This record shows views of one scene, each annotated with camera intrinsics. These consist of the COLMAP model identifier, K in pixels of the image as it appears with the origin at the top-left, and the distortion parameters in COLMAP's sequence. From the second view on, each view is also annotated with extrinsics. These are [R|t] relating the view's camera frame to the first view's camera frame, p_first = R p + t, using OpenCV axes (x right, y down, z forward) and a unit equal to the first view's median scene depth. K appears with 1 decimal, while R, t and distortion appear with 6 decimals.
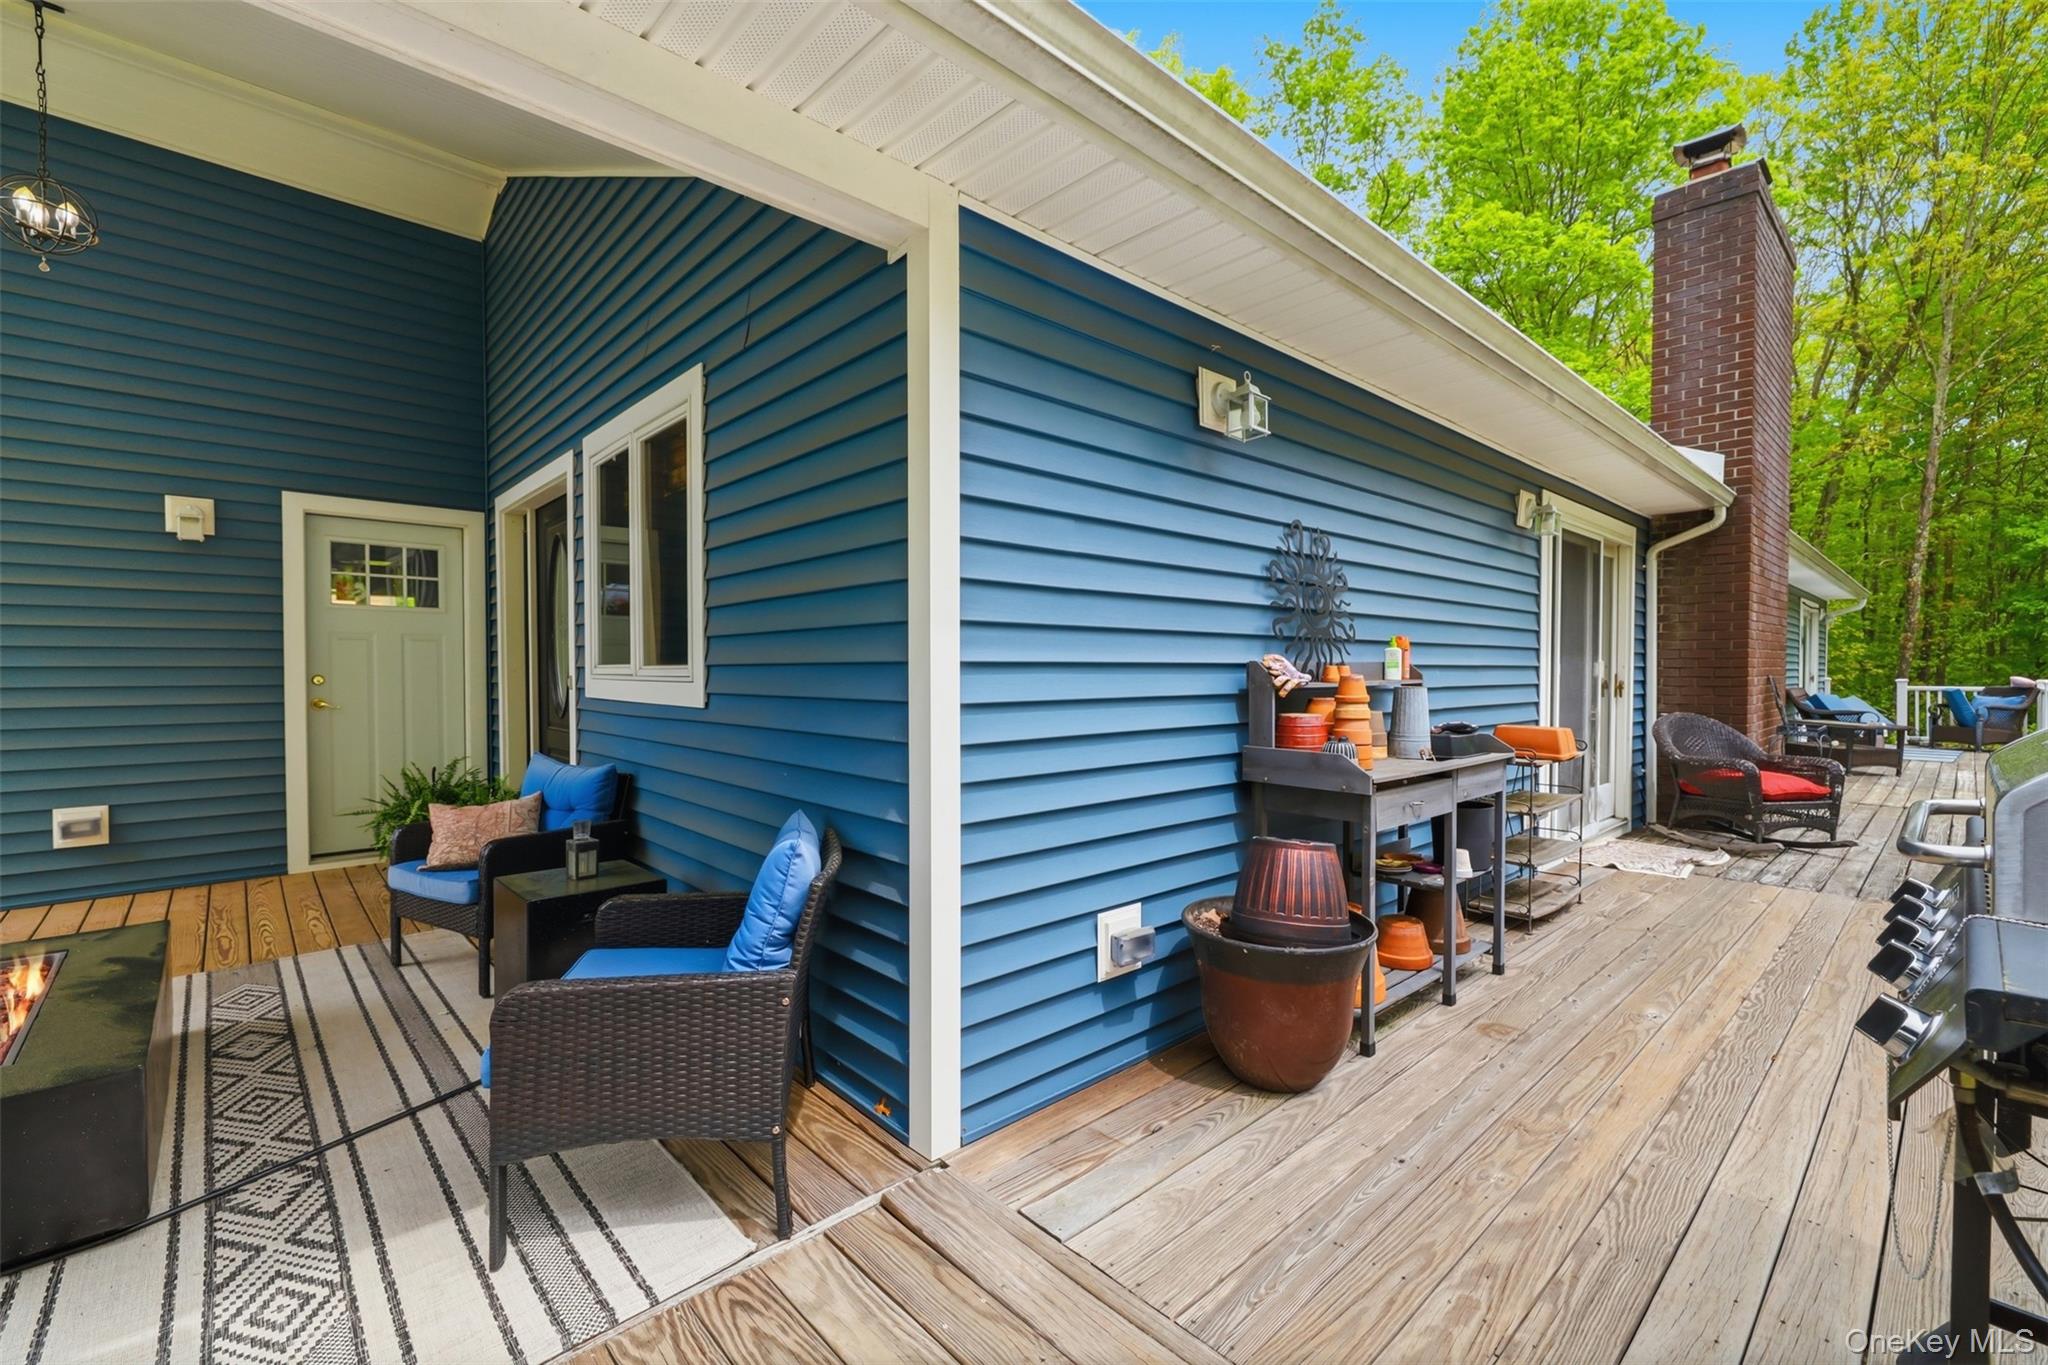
lens RADIAL K [[876.0, 0, 1029.9], [0, 876.0, 681.2], [0, 0, 1]] dist [0.002679, 0.000292]
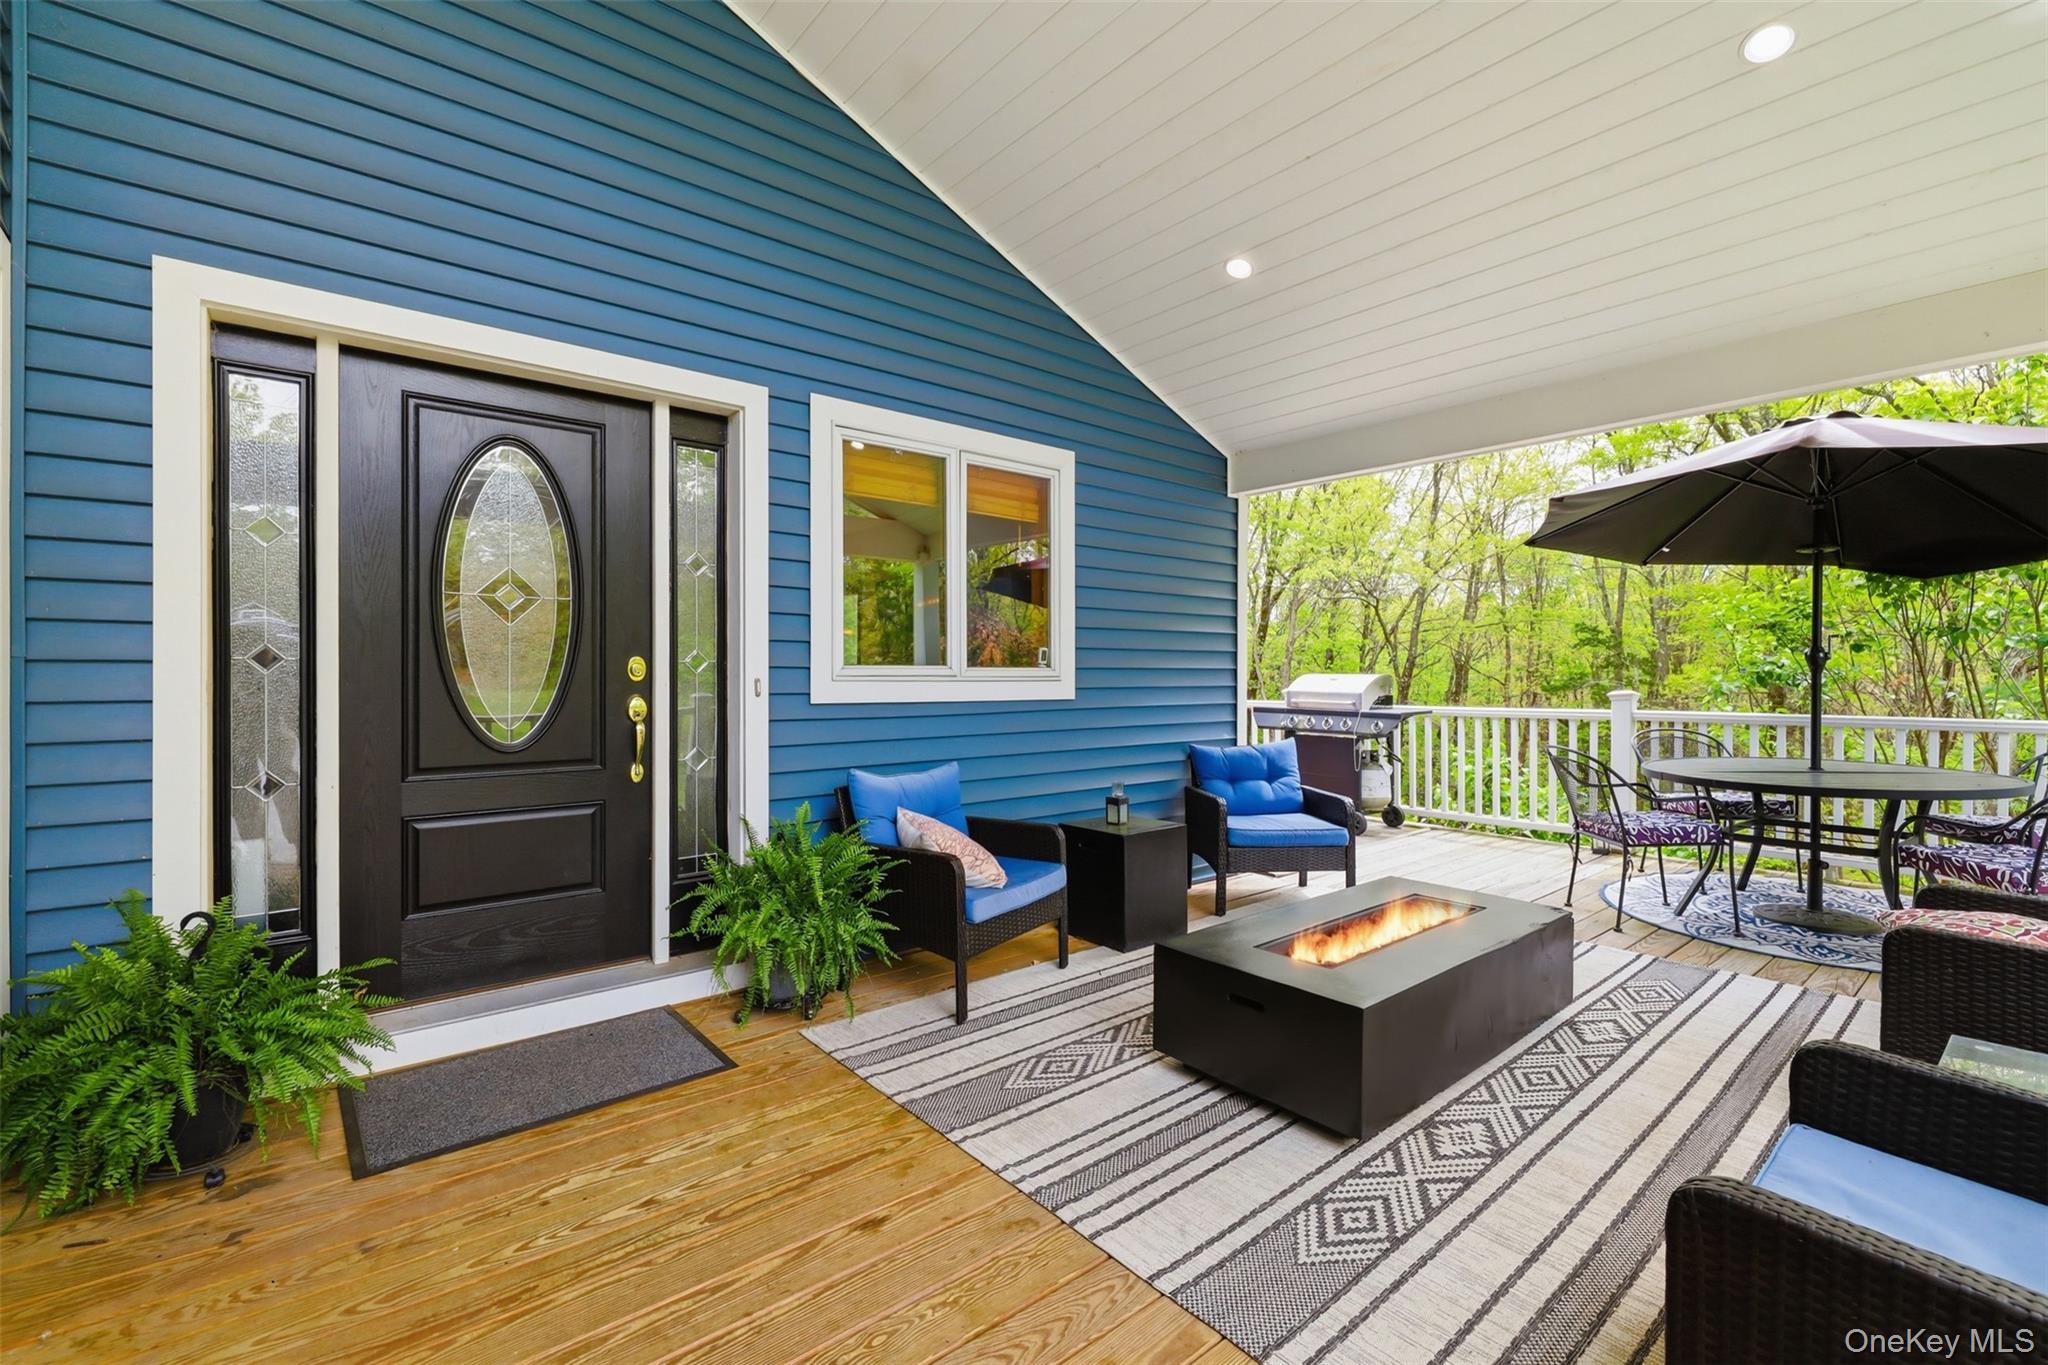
lens RADIAL K [[876.0, 0, 1030.6], [0, 876.0, 675.8], [0, 0, 1]] dist [0.002679, 0.000292]
pose [[0.048278, -0.004756, 0.998823, -1.696910], [0.014216, 0.999891, 0.004074, -0.011639], [-0.998733, 0.014003, 0.048340, 0.968244]]
